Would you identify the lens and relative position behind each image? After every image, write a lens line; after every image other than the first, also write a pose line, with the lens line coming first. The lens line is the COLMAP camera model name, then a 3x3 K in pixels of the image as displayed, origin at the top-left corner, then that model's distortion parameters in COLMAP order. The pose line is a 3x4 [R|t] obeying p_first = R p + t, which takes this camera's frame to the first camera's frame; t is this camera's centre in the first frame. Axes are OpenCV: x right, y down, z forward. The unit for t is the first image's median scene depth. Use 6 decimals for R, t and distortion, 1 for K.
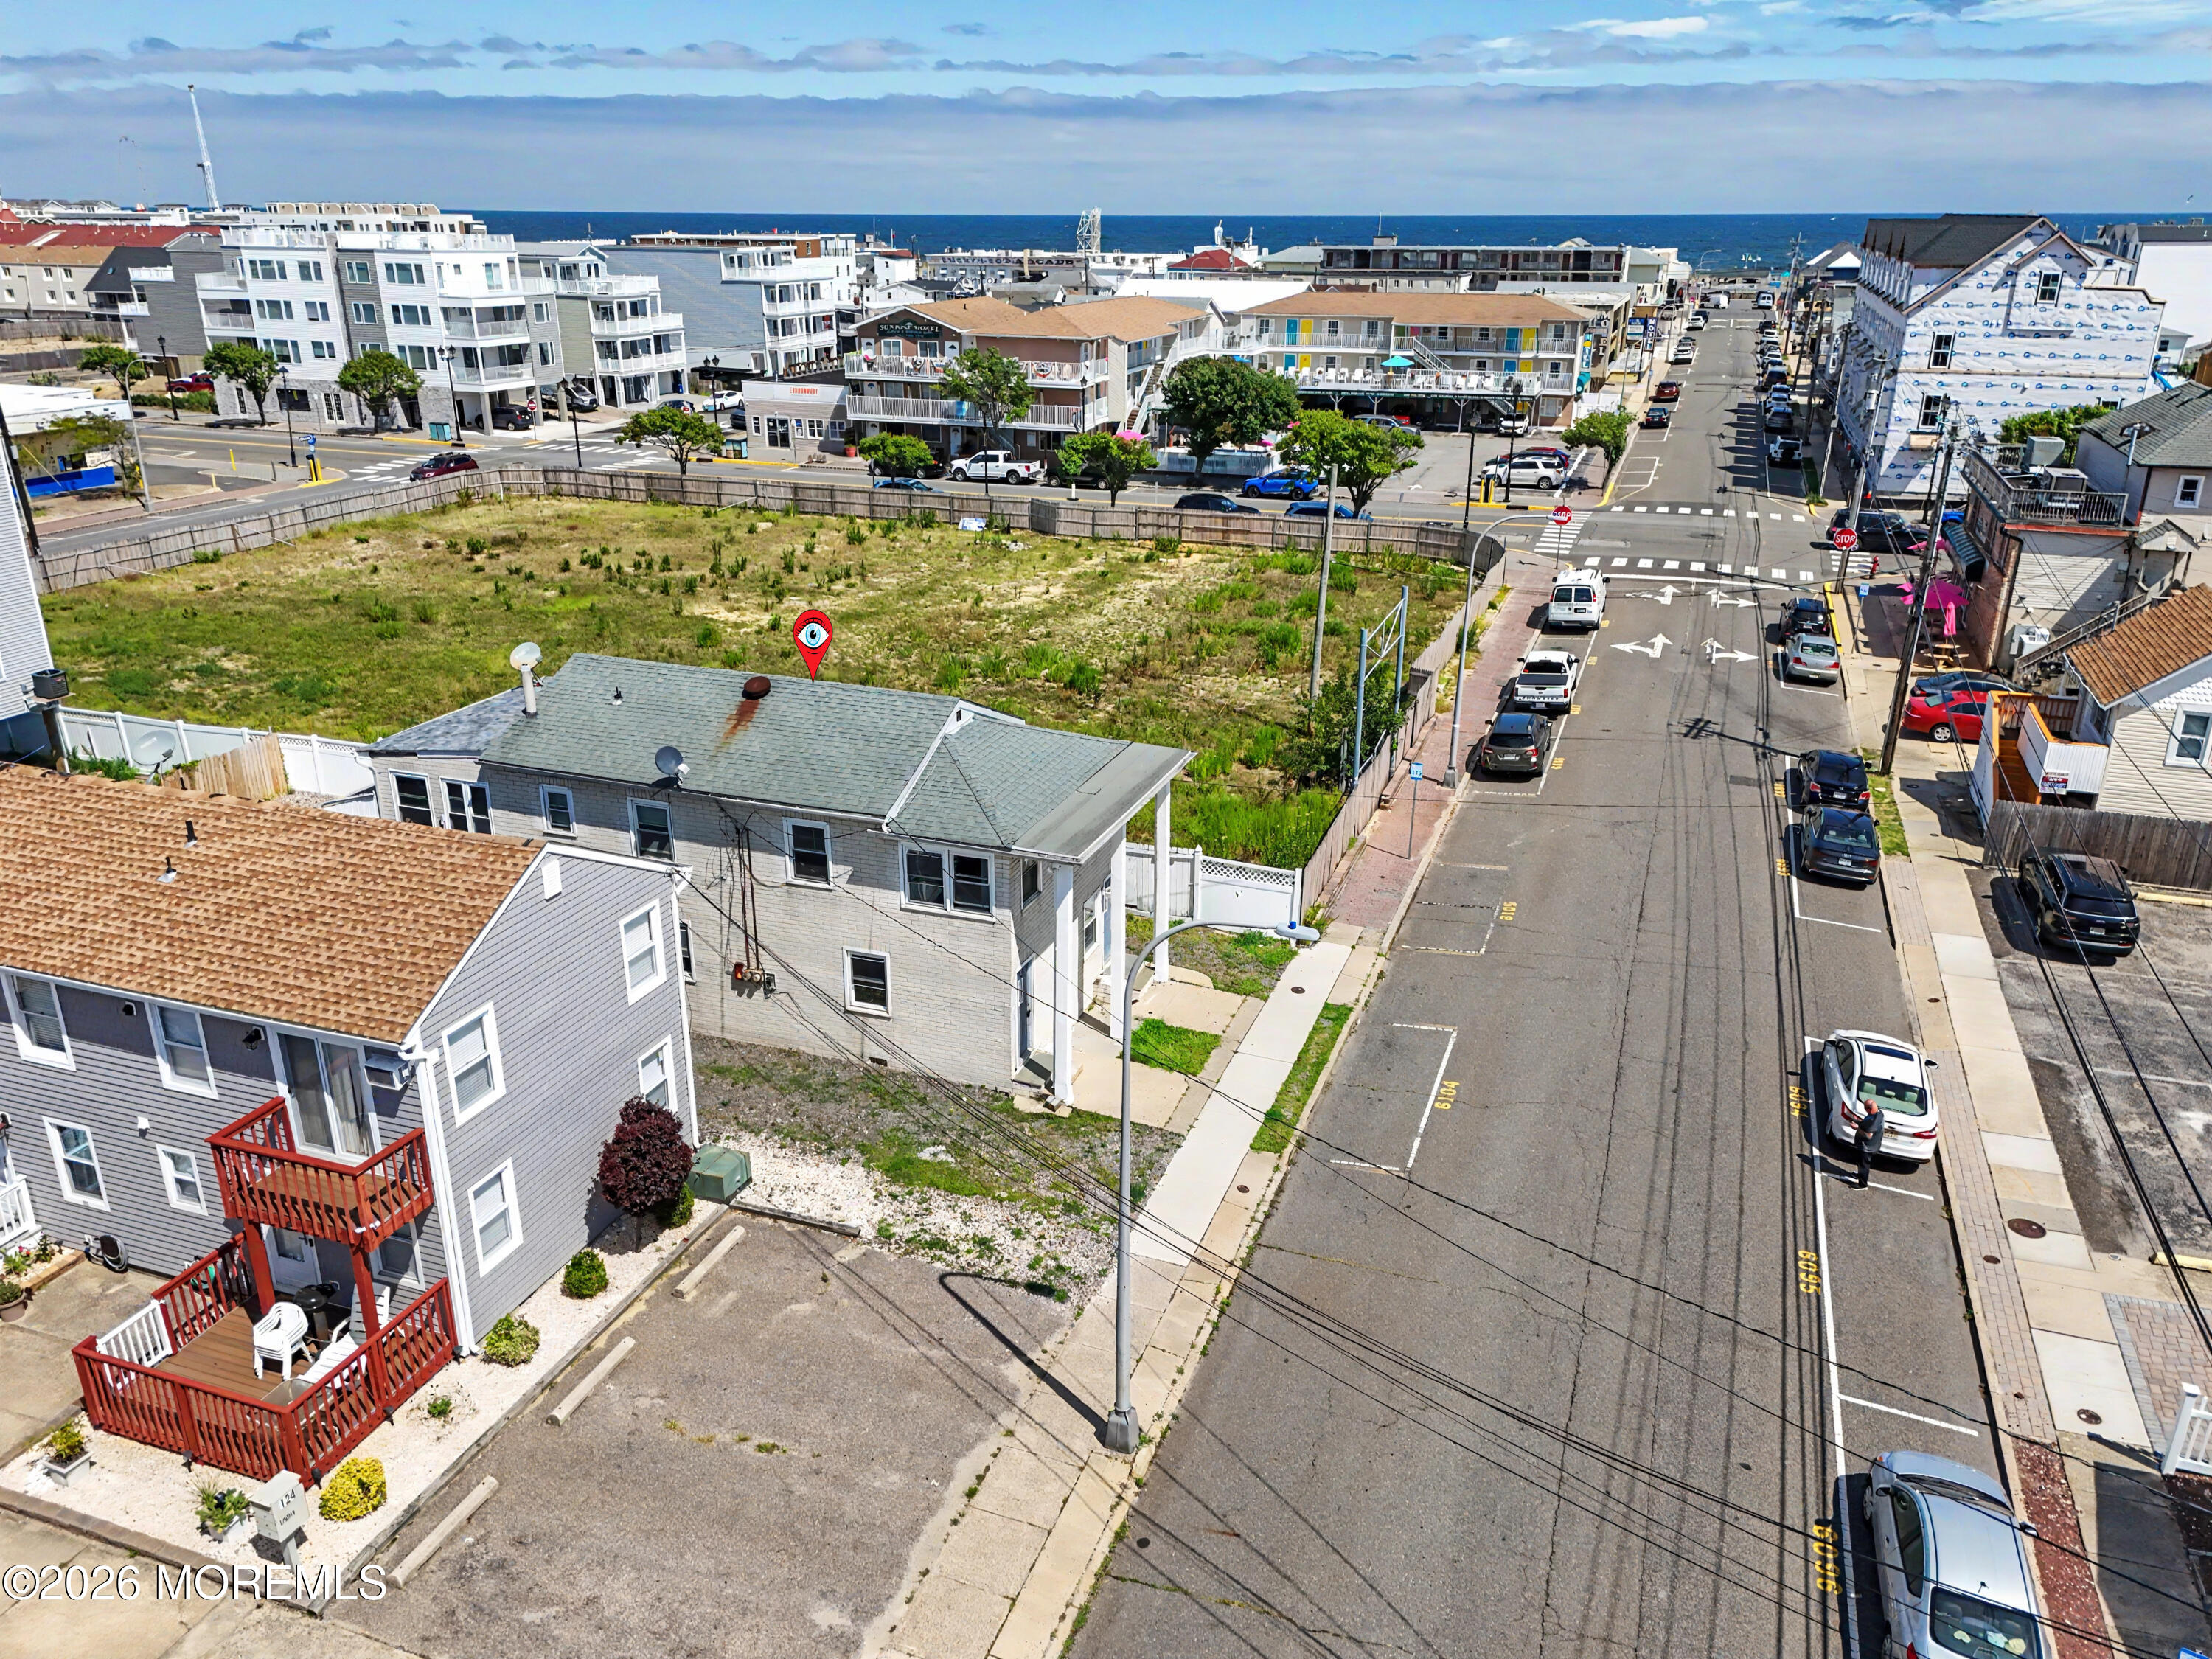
lens RADIAL K [[1624.9, 0, 1097.7], [0, 1624.9, 829.5], [0, 0, 1]] dist [0.070217, -0.069469]
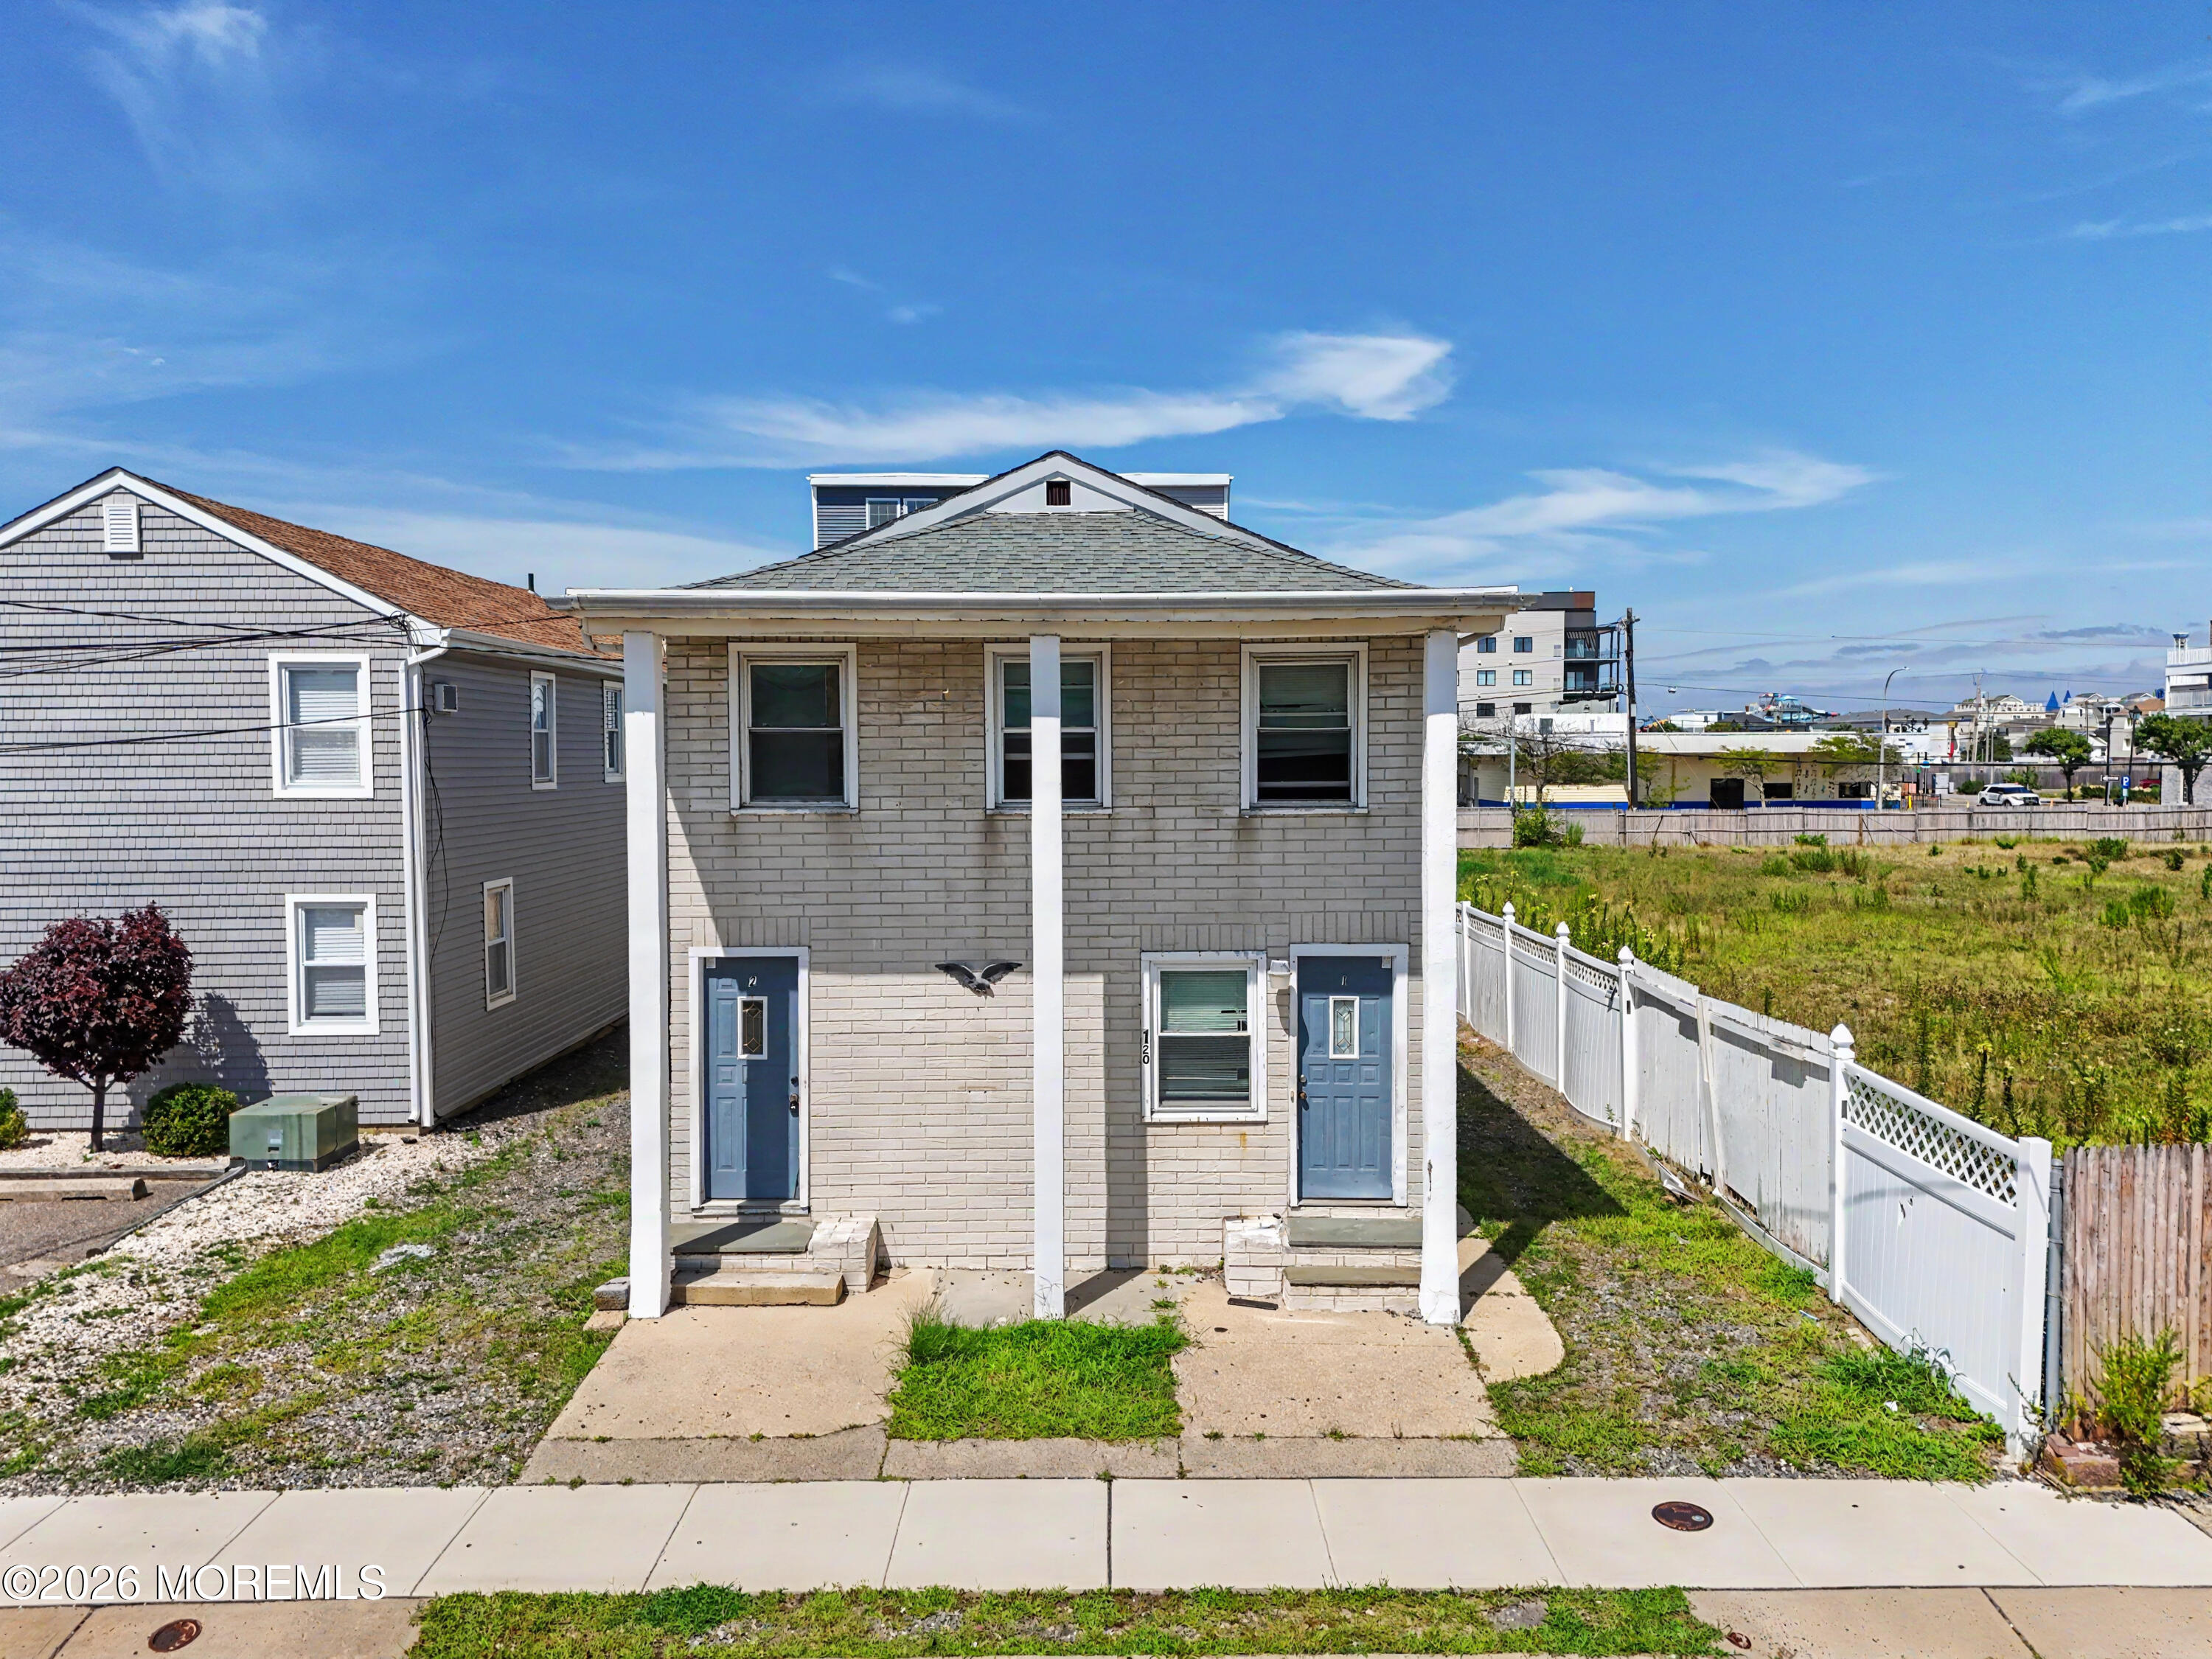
lens RADIAL K [[1624.9, 0, 1108.3], [0, 1624.9, 837.6], [0, 0, 1]] dist [0.070217, -0.069469]
pose [[0.348534, 0.044709, -0.936229, 0.211728], [-0.326213, 0.942200, -0.076447, 0.031846], [0.878697, 0.332054, 0.342973, 0.522096]]
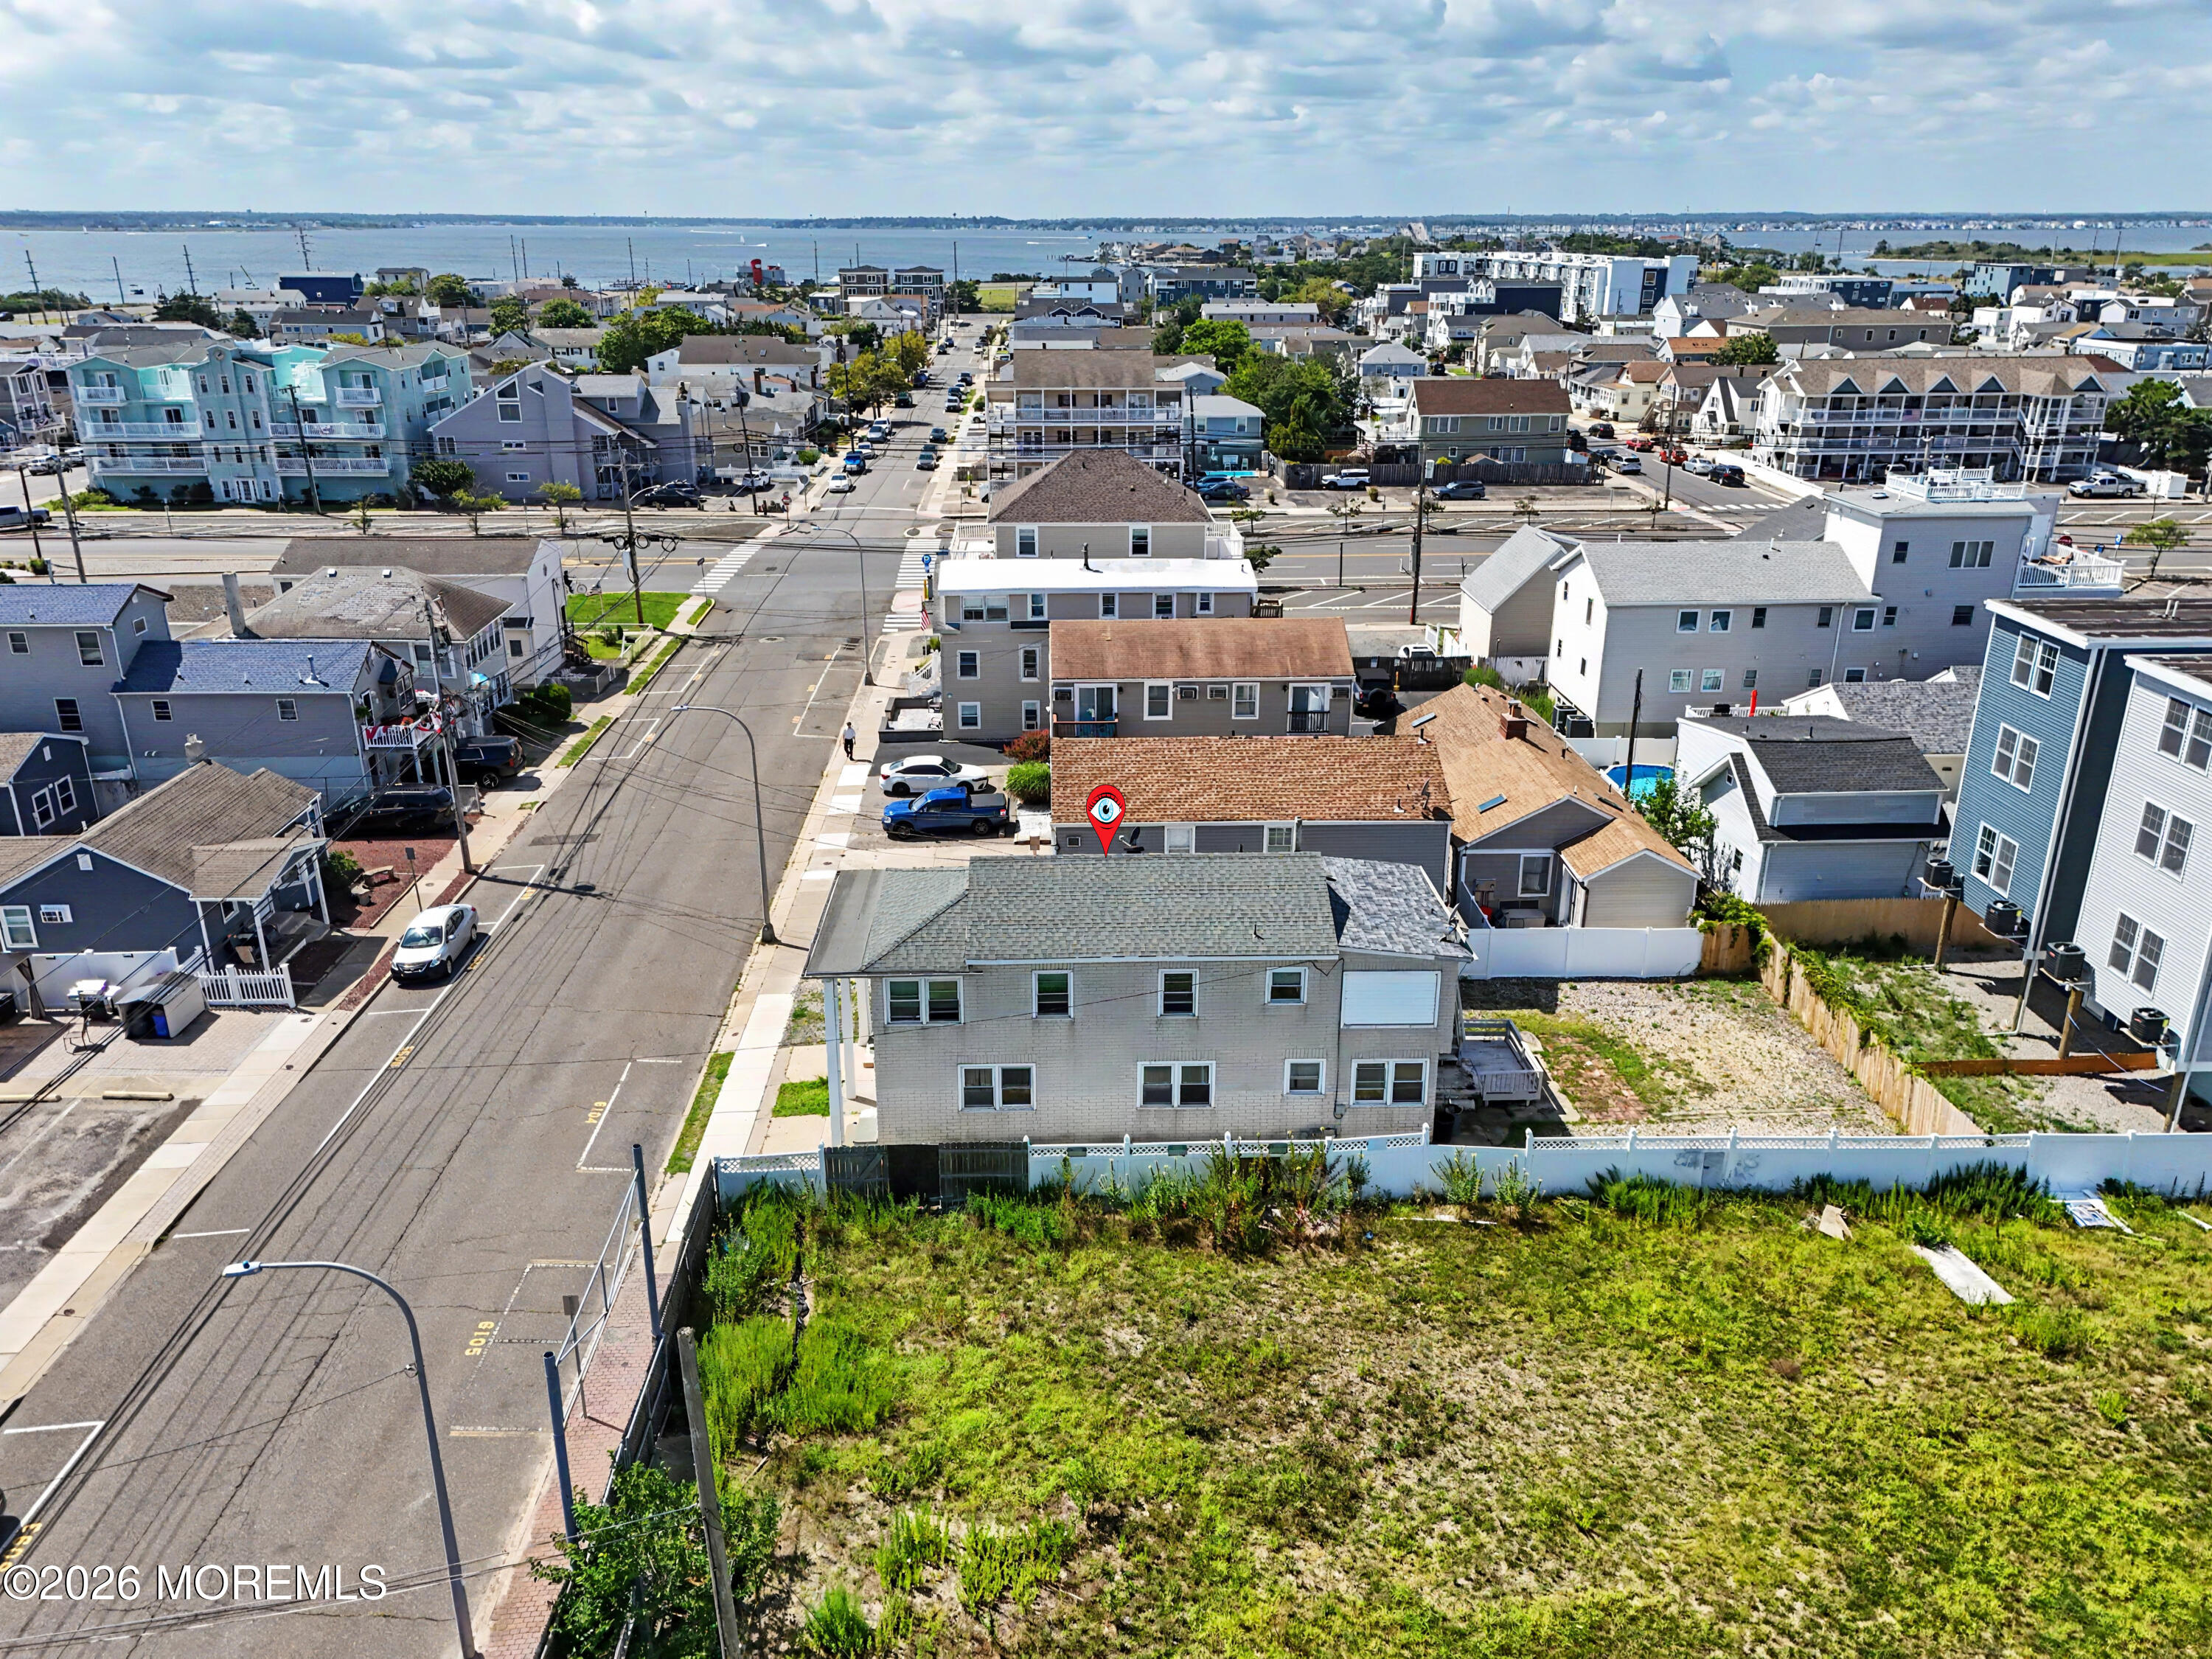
lens RADIAL K [[1624.9, 0, 1103.0], [0, 1624.9, 831.4], [0, 0, 1]] dist [0.070217, -0.069469]
pose [[-0.925723, 0.128123, -0.355840, 0.160783], [-0.136504, 0.764260, 0.630296, -0.544185], [0.352710, 0.632053, -0.690003, 1.125348]]
